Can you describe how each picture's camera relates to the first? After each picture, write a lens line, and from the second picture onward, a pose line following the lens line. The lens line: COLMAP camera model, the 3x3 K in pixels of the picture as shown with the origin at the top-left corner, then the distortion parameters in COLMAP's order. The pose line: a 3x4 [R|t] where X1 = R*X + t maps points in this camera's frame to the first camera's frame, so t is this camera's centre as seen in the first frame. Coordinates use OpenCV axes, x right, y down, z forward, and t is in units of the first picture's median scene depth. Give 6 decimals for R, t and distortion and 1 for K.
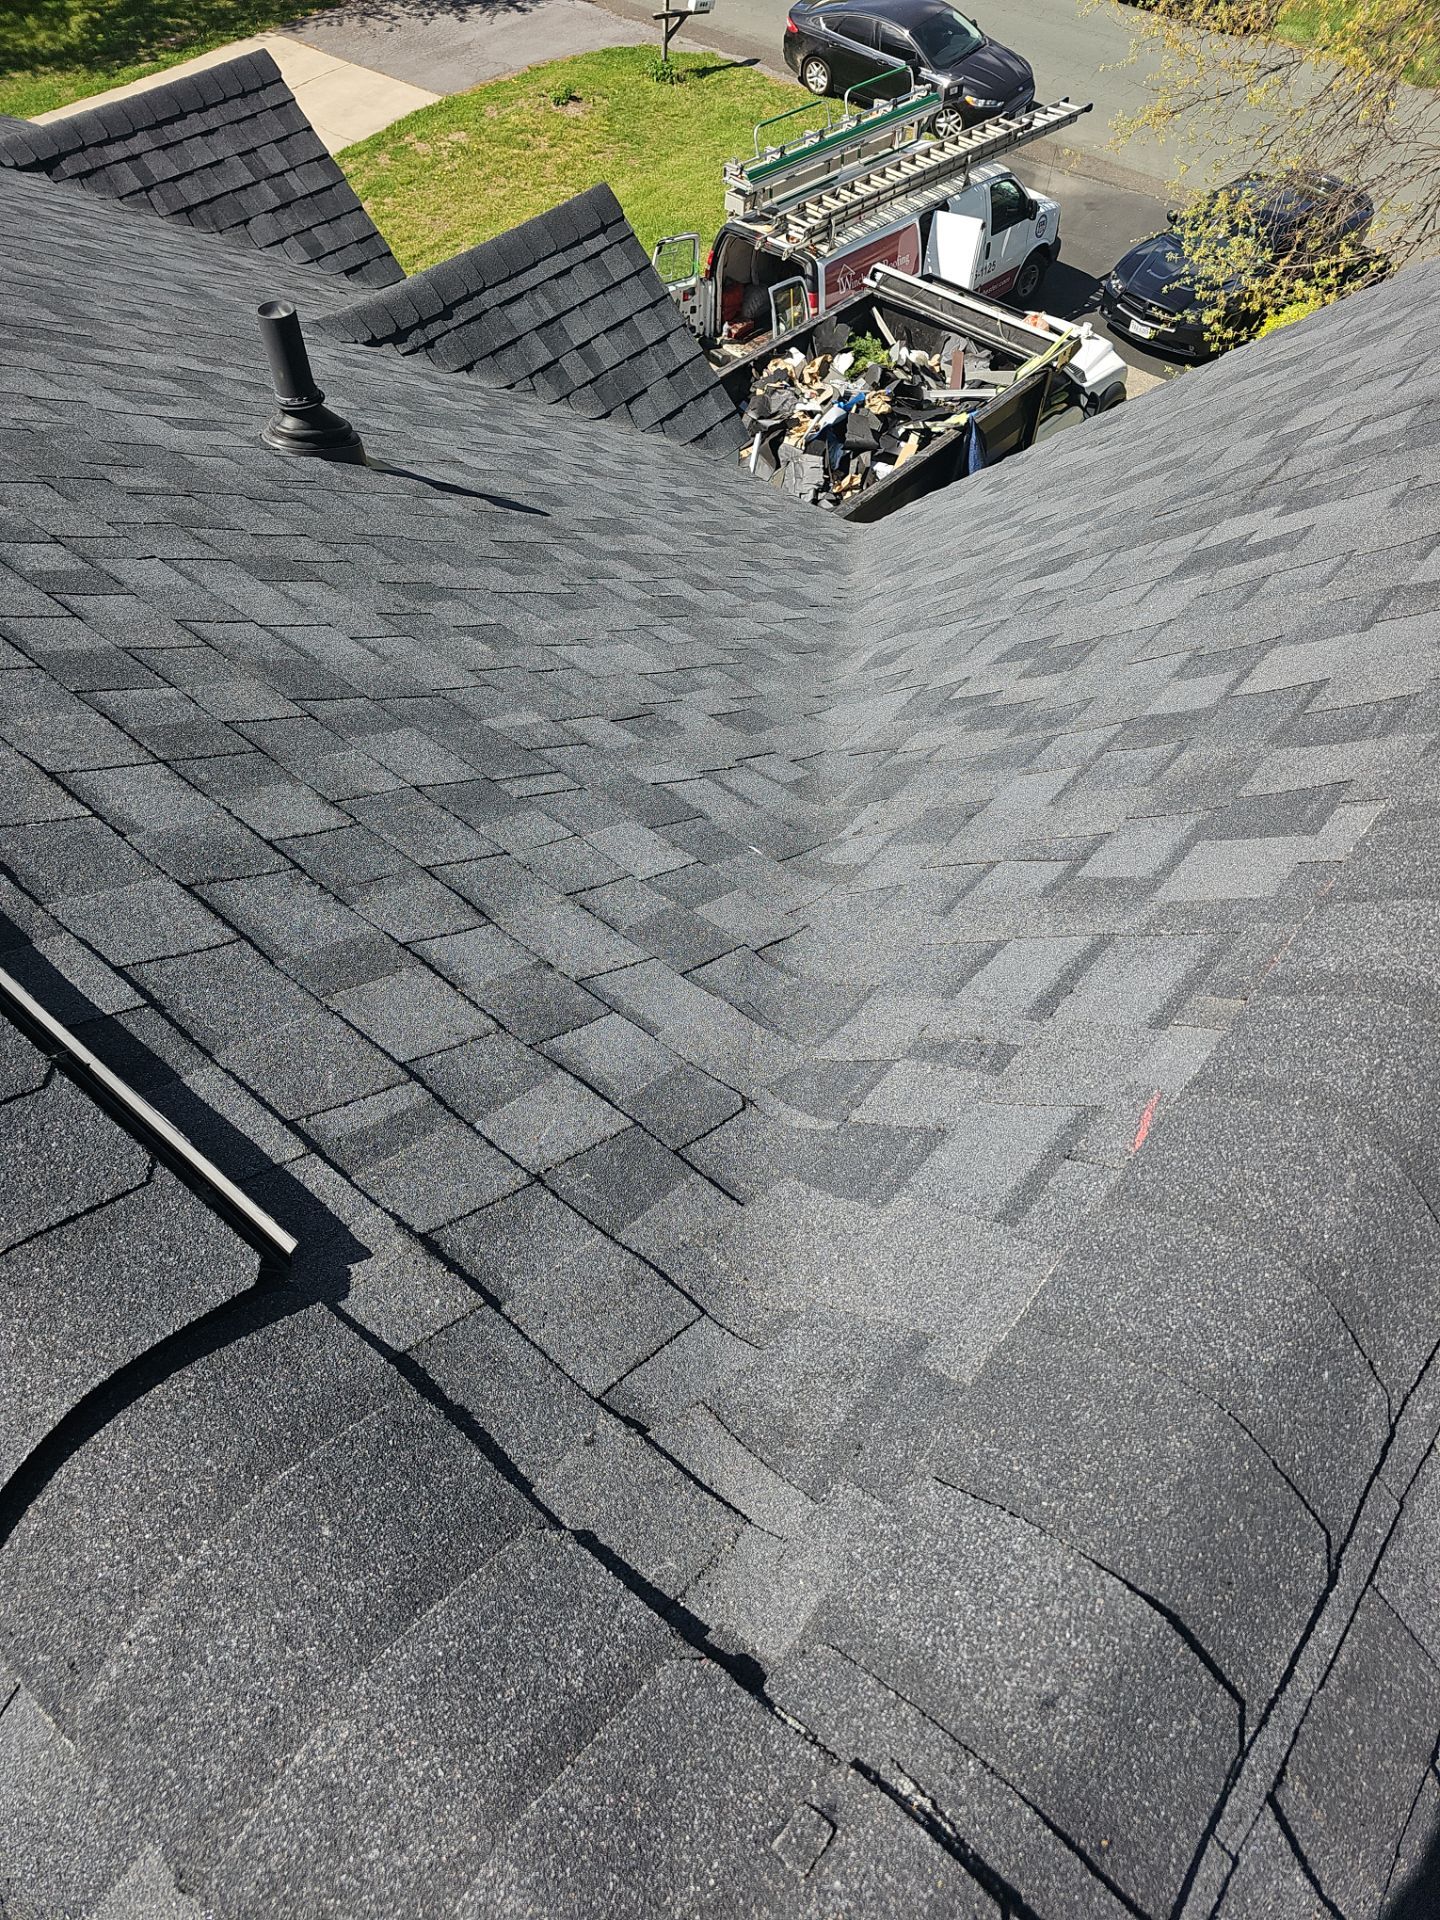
lens RADIAL K [[1266.0, 0, 720.0], [0, 1266.0, 960.0], [0, 0, 1]] dist [0.051026, -0.044347]
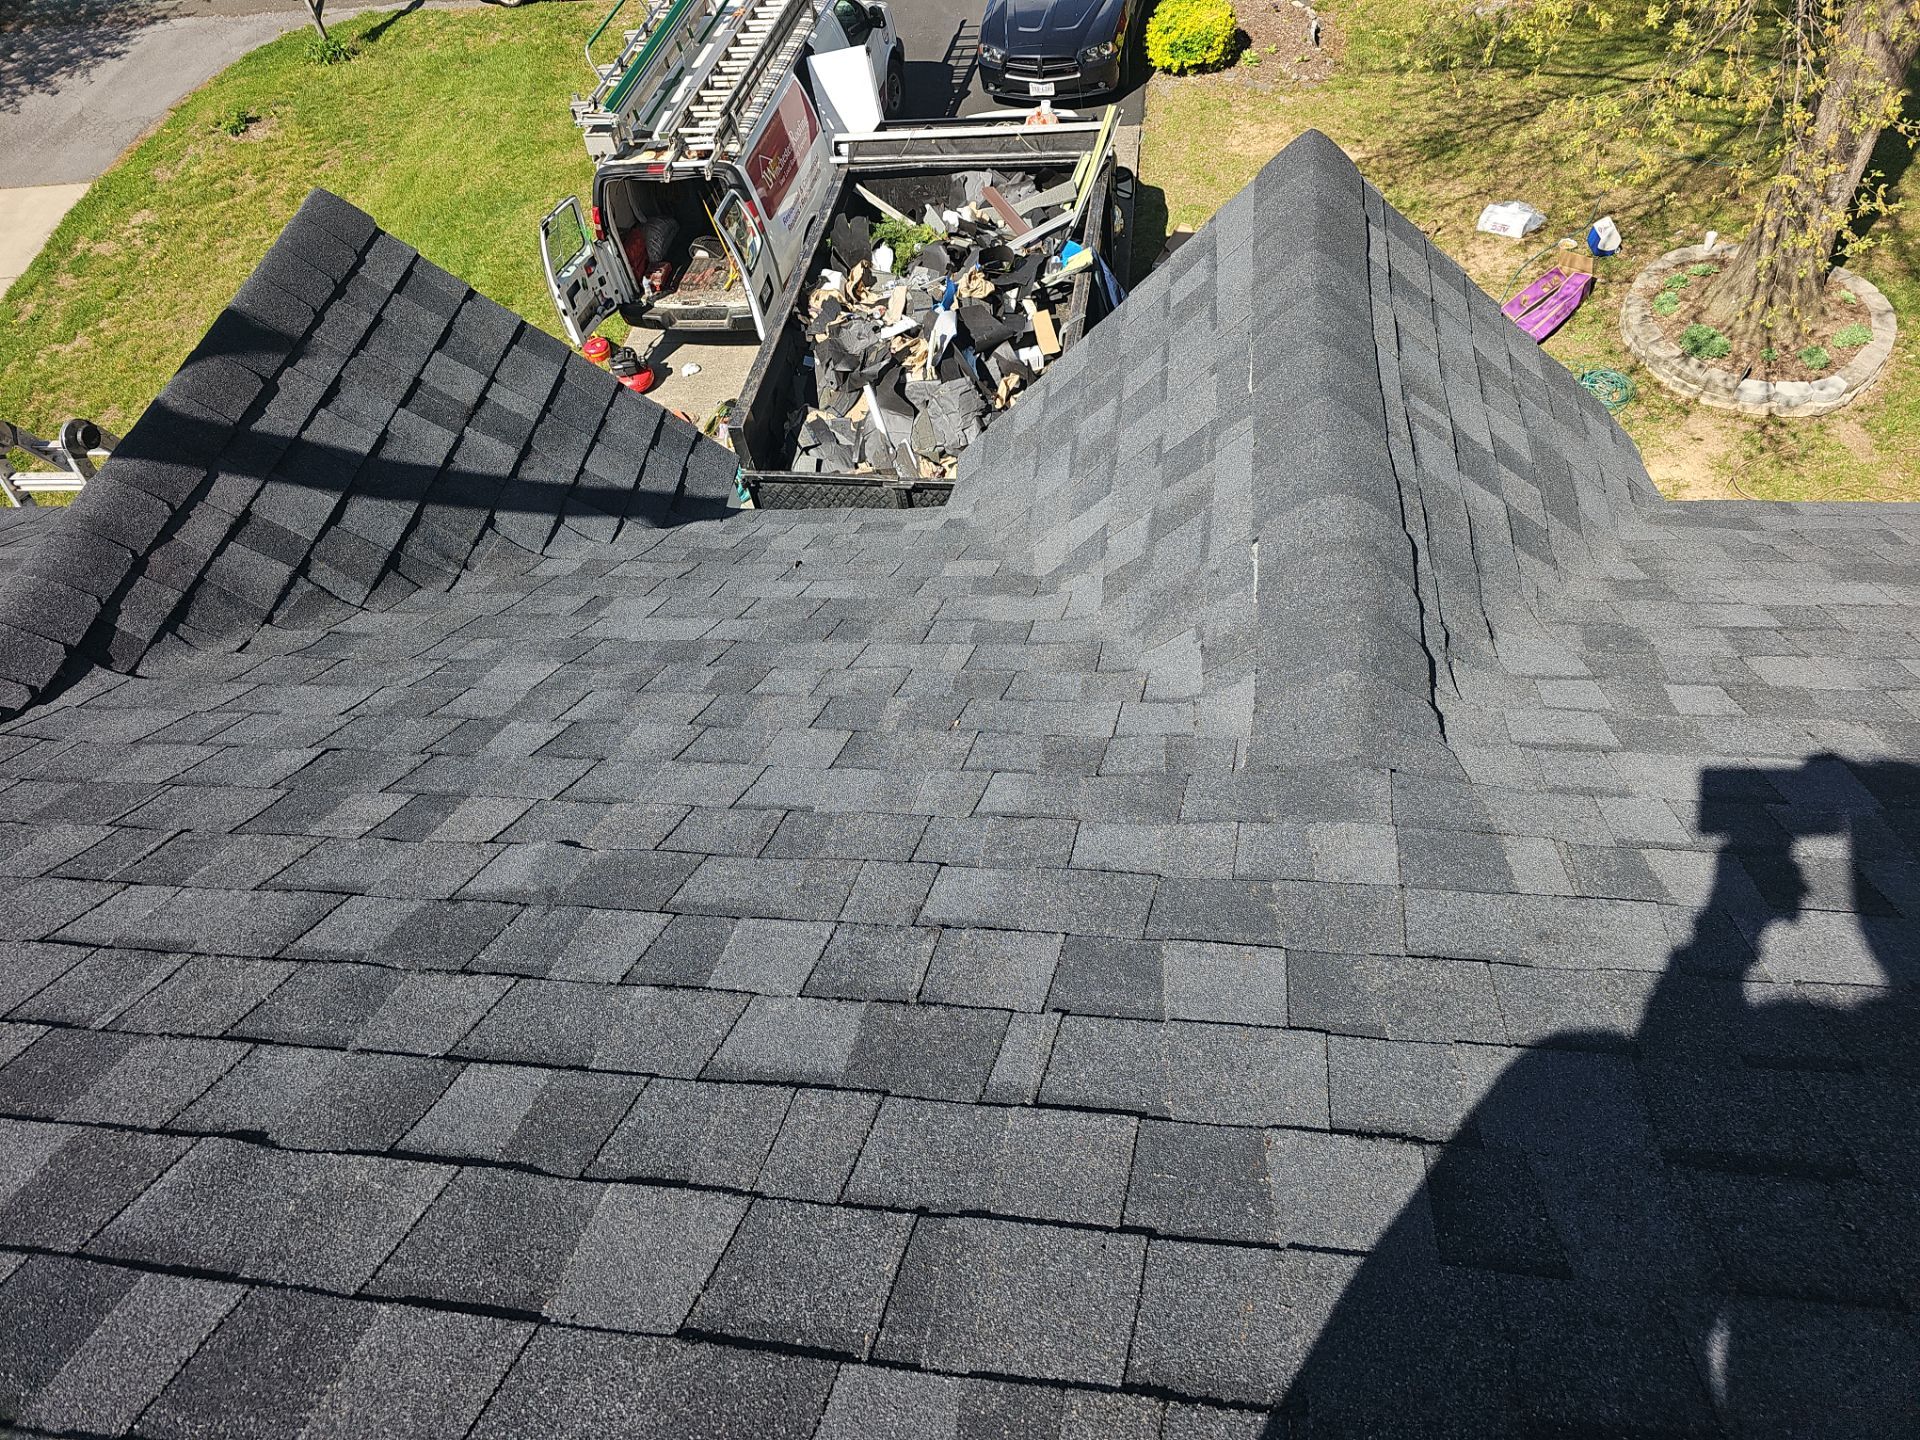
lens RADIAL K [[1266.0, 0, 960.0], [0, 1266.0, 720.0], [0, 0, 1]] dist [0.051026, -0.044347]
pose [[0.840592, -0.496268, 0.217076, -0.167766], [0.505445, 0.862727, 0.015071, -0.199224], [-0.194757, 0.097052, 0.976038, 0.236598]]
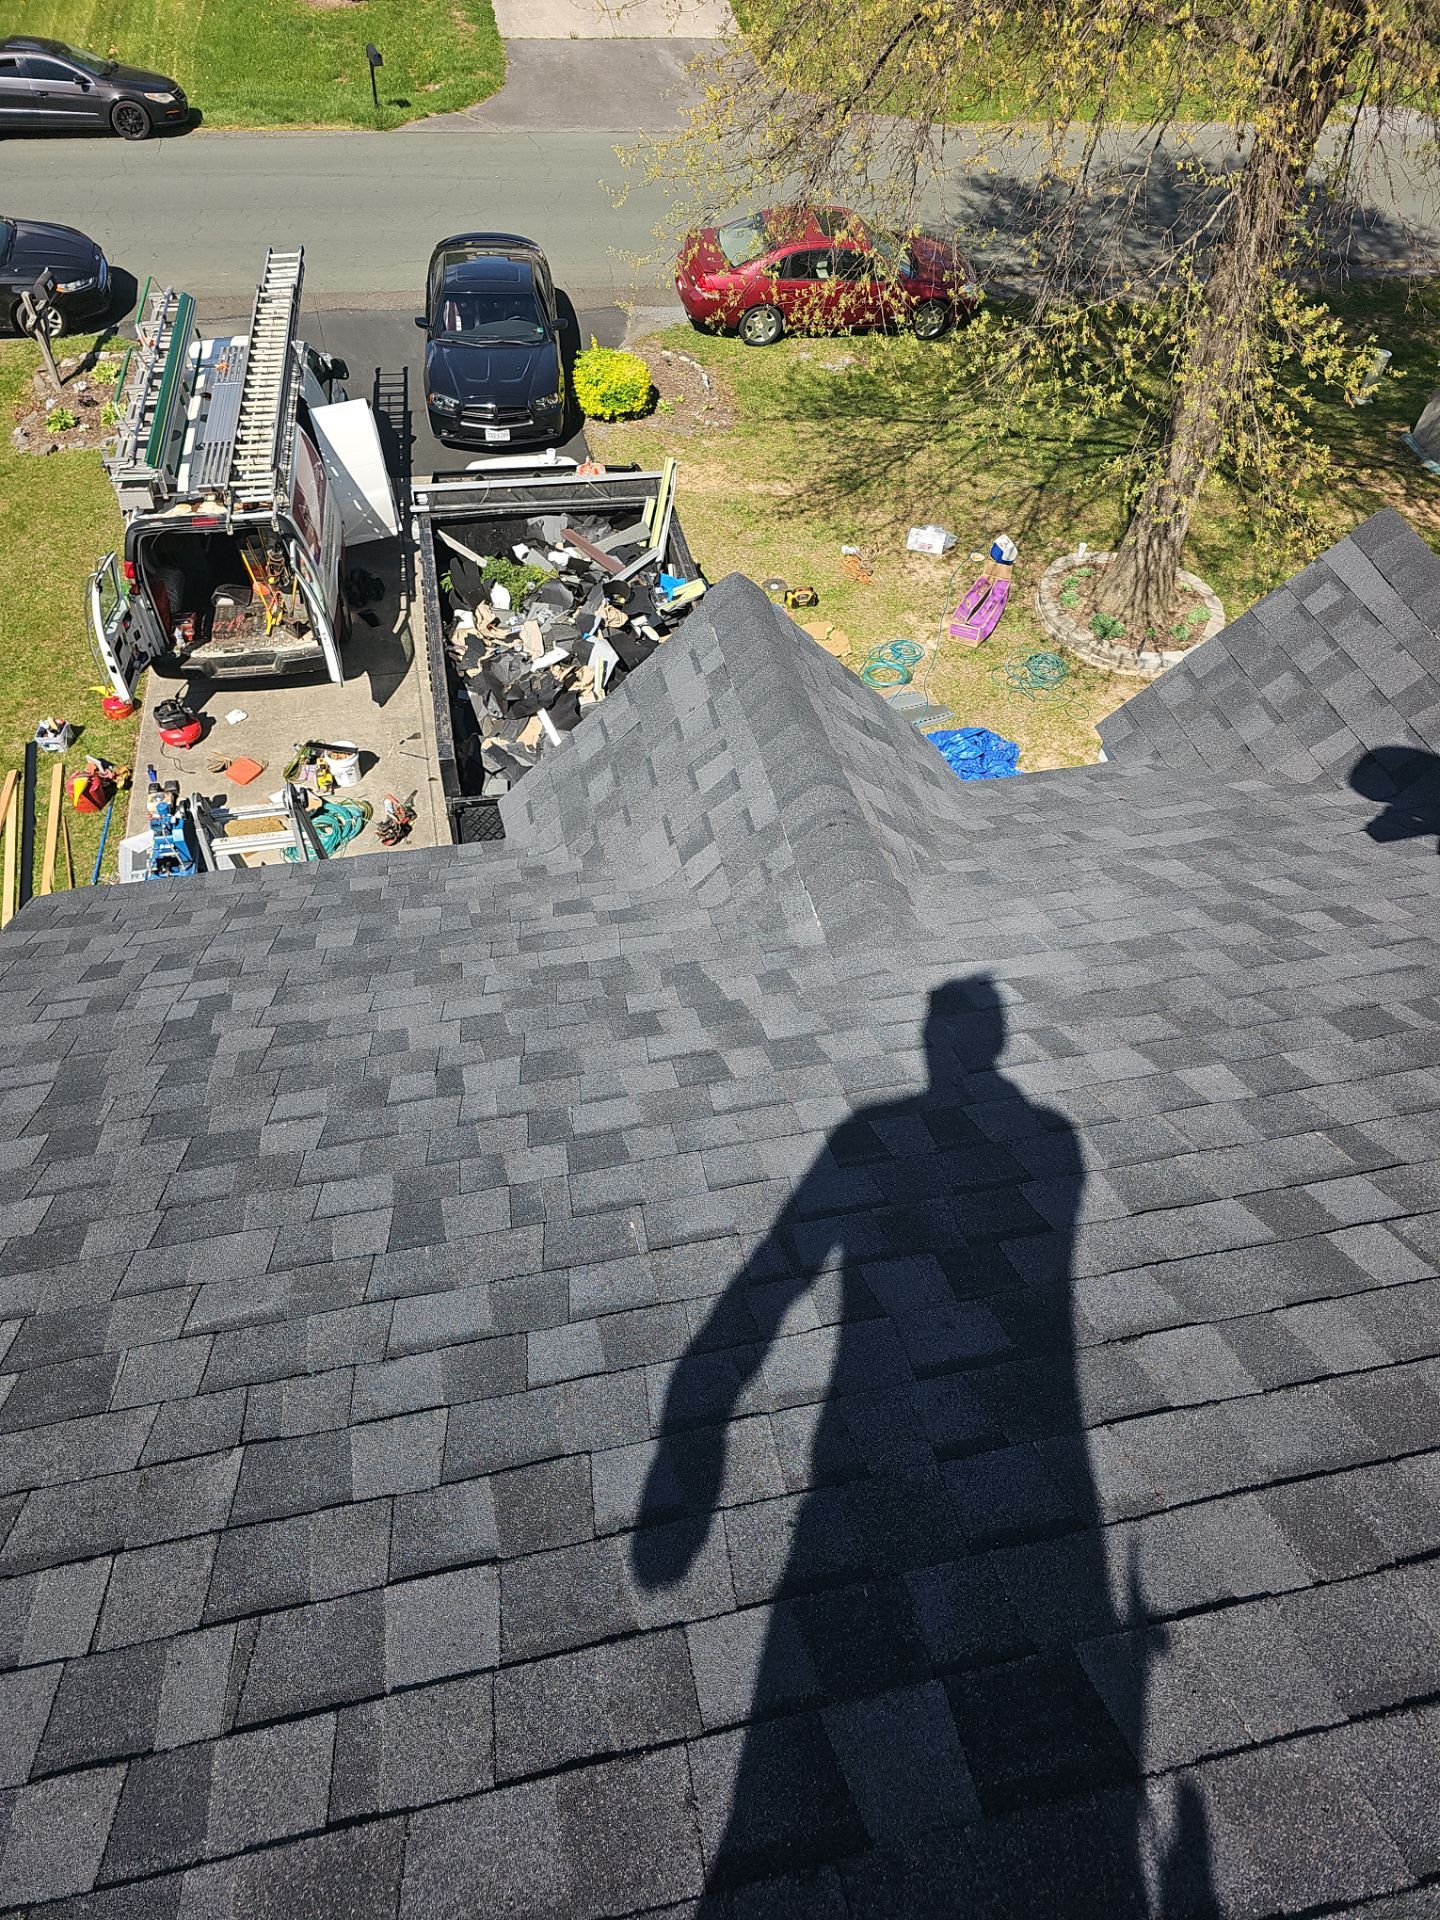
lens RADIAL K [[1281.3, 0, 746.7], [0, 1281.3, 966.3], [0, 0, 1]] dist [0.060229, -0.072265]
pose [[0.607427, -0.603231, 0.516860, -0.381343], [0.612709, 0.769892, 0.178476, -0.314184], [-0.505589, 0.208273, 0.837259, 0.230138]]
